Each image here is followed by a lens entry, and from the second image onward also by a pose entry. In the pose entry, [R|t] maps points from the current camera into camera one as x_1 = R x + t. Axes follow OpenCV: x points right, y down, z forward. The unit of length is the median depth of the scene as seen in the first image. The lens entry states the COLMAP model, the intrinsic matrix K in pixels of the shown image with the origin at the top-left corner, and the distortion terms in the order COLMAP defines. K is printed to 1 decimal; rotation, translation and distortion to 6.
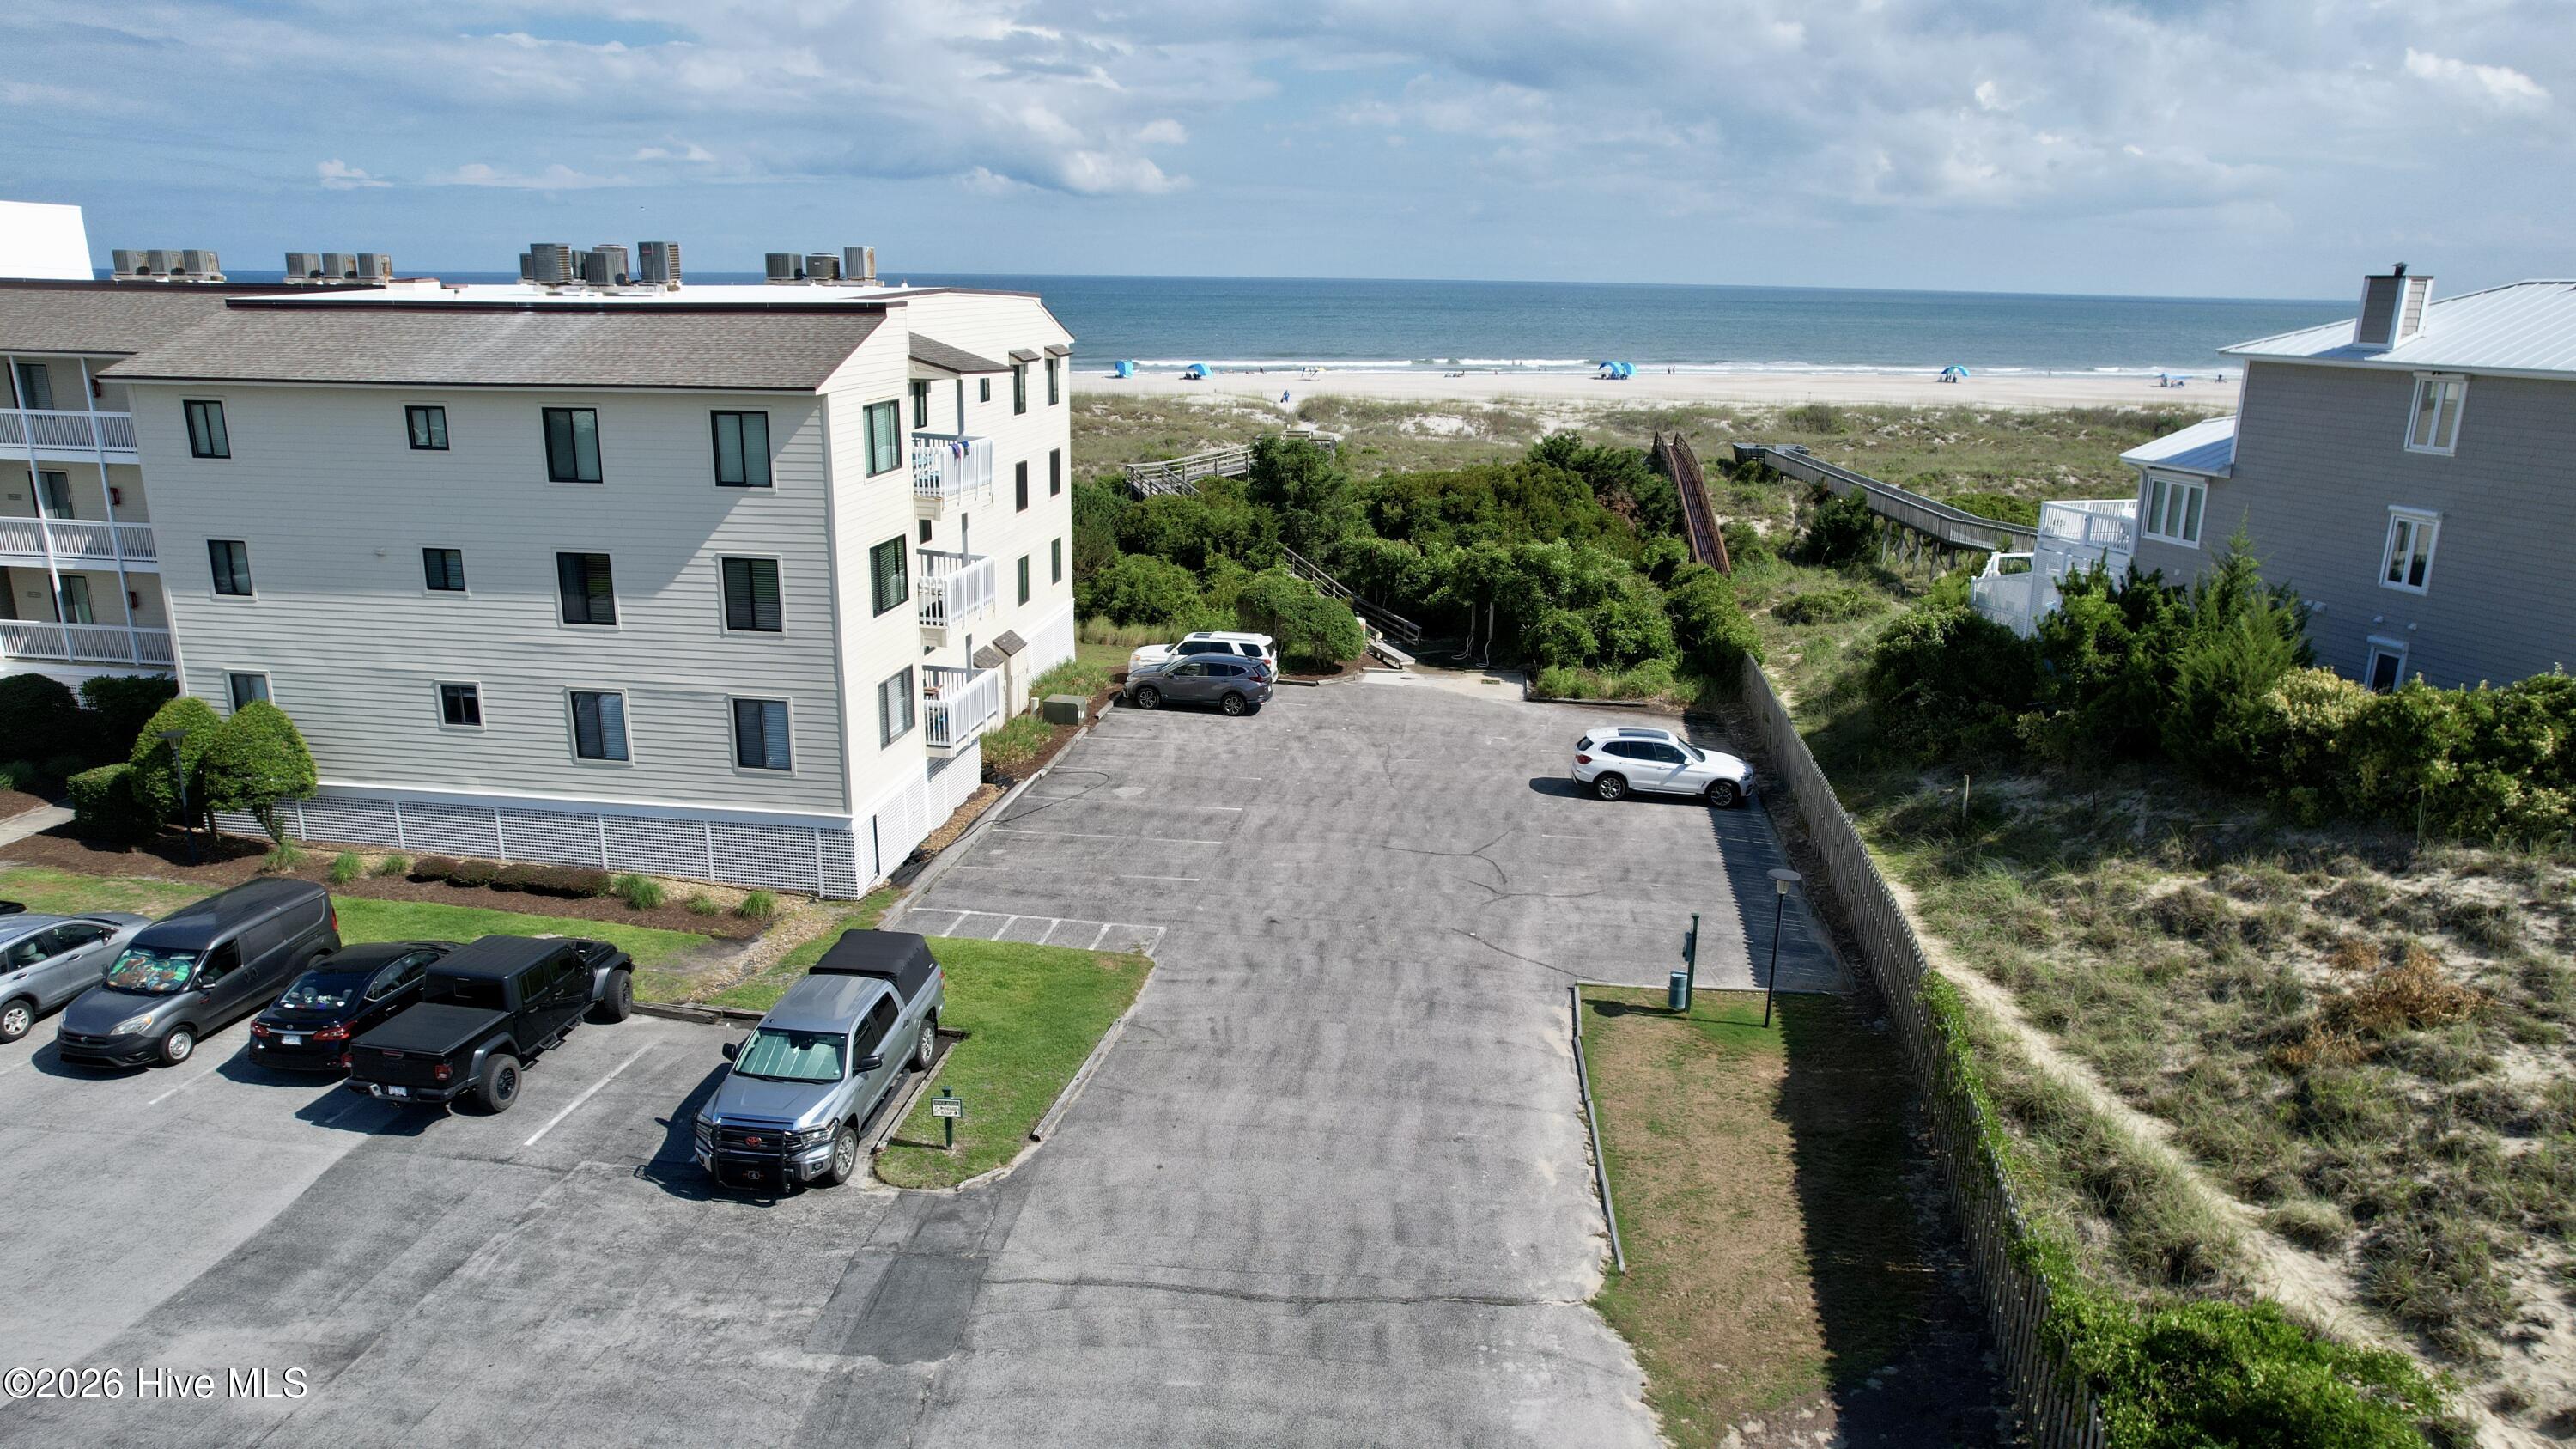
lens RADIAL K [[1649.1, 0, 1288.0], [0, 1649.1, 724.5], [0, 0, 1]] dist [-0.078182, 0.076829]
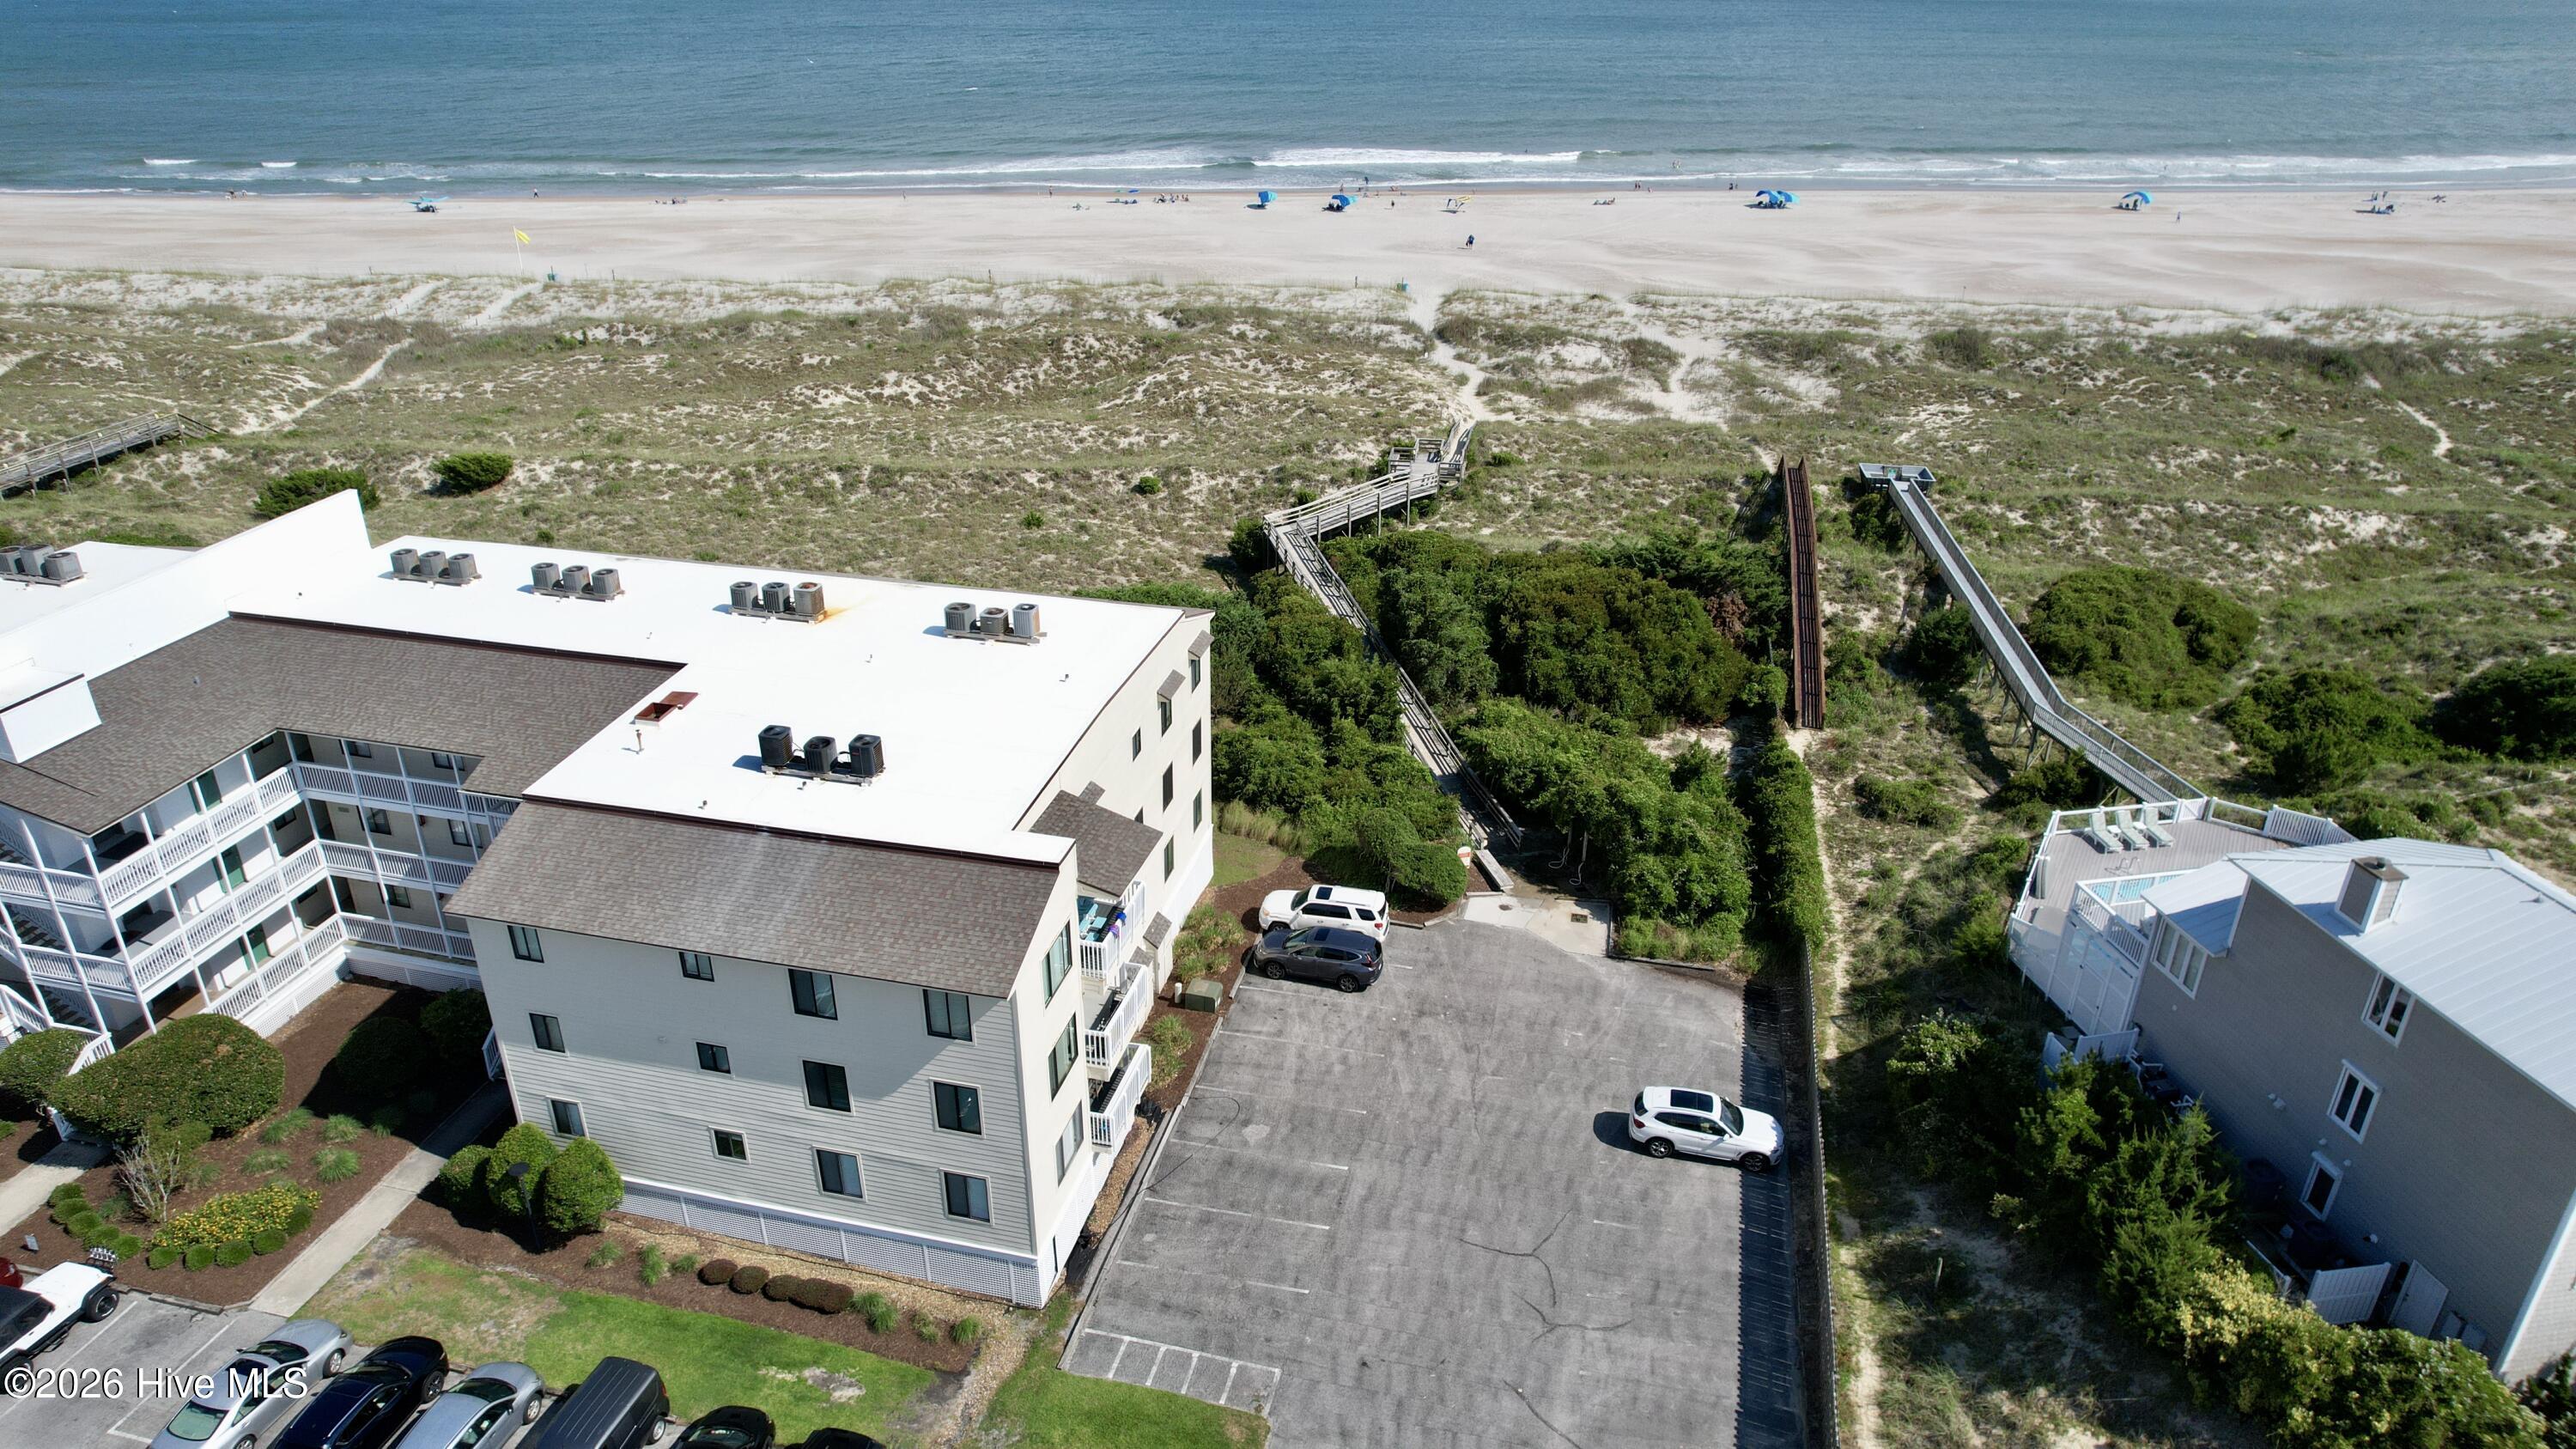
lens RADIAL K [[1650.0, 0, 1288.0], [0, 1650.0, 724.5], [0, 0, 1]] dist [-0.075561, 0.061807]
pose [[0.996283, 0.035243, -0.078596, 0.009395], [-0.020481, 0.983219, 0.181274, -0.400720], [0.083666, -0.178990, 0.980287, -0.106900]]
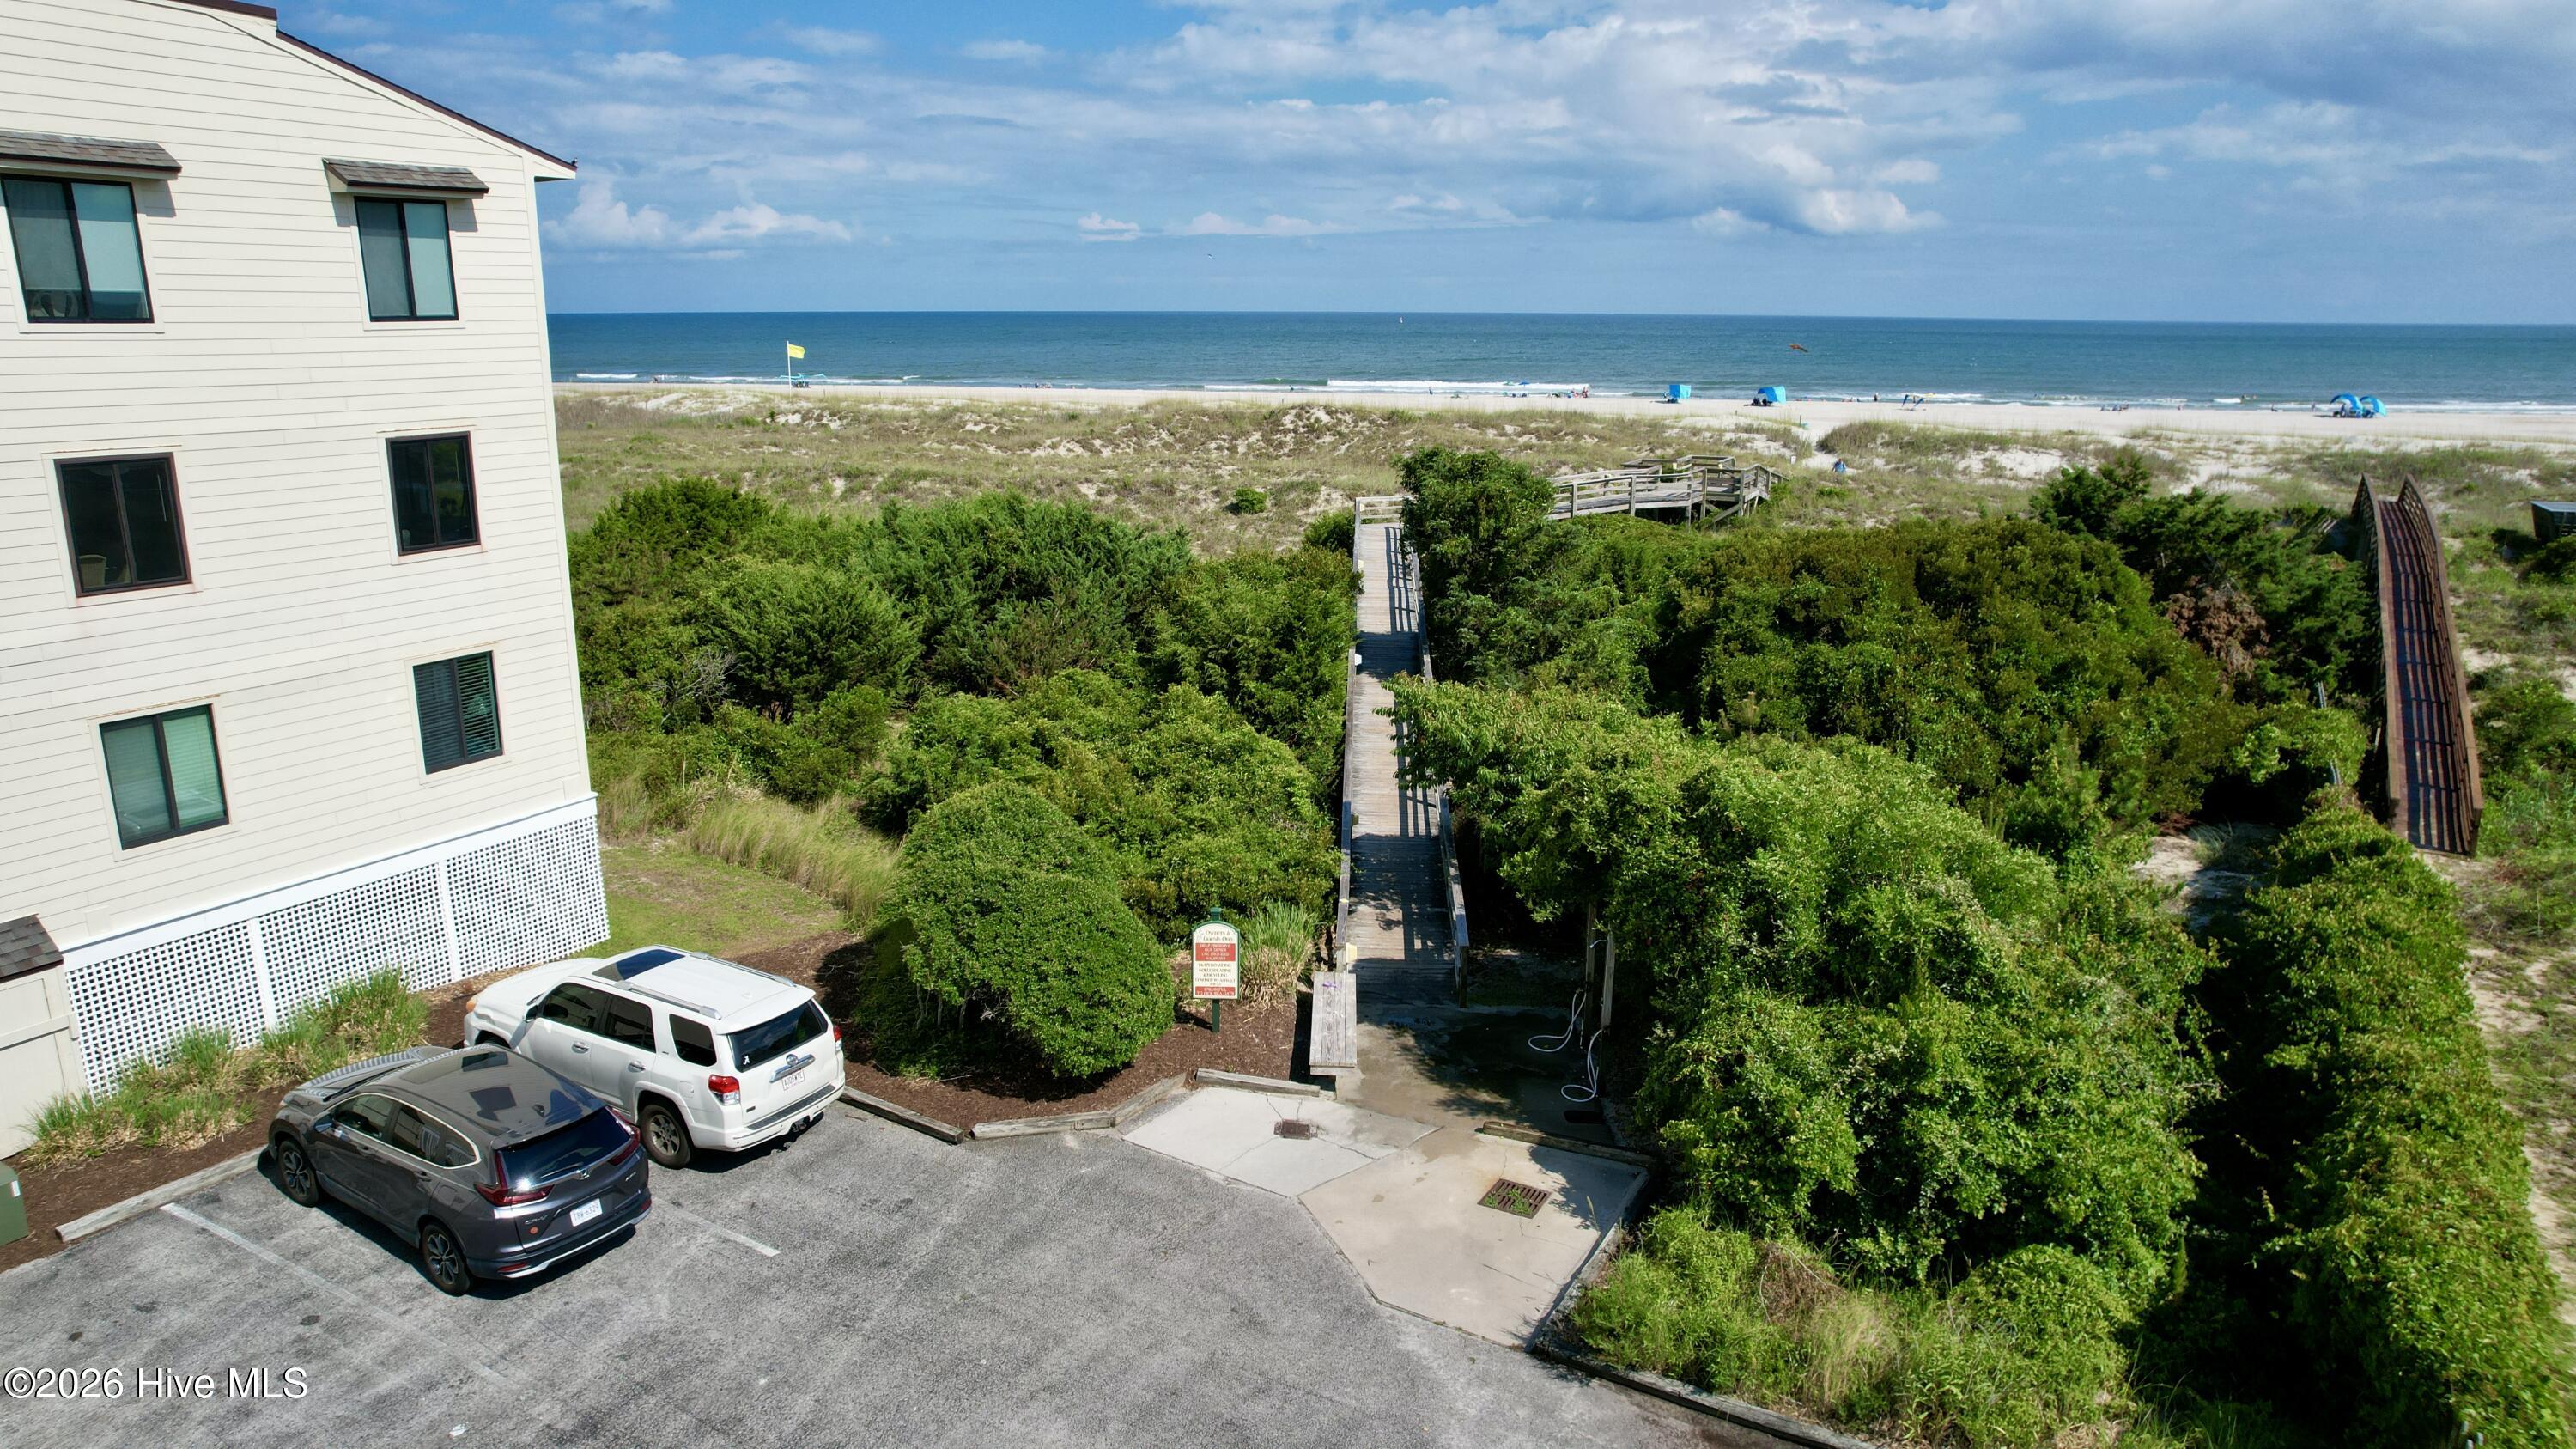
lens RADIAL K [[1650.0, 0, 1288.0], [0, 1650.0, 724.5], [0, 0, 1]] dist [-0.075561, 0.061807]
pose [[0.921855, 0.085937, -0.377887, 0.218677], [-0.094606, 0.995505, -0.004397, -0.124974], [0.375810, 0.039804, 0.925841, 0.775692]]
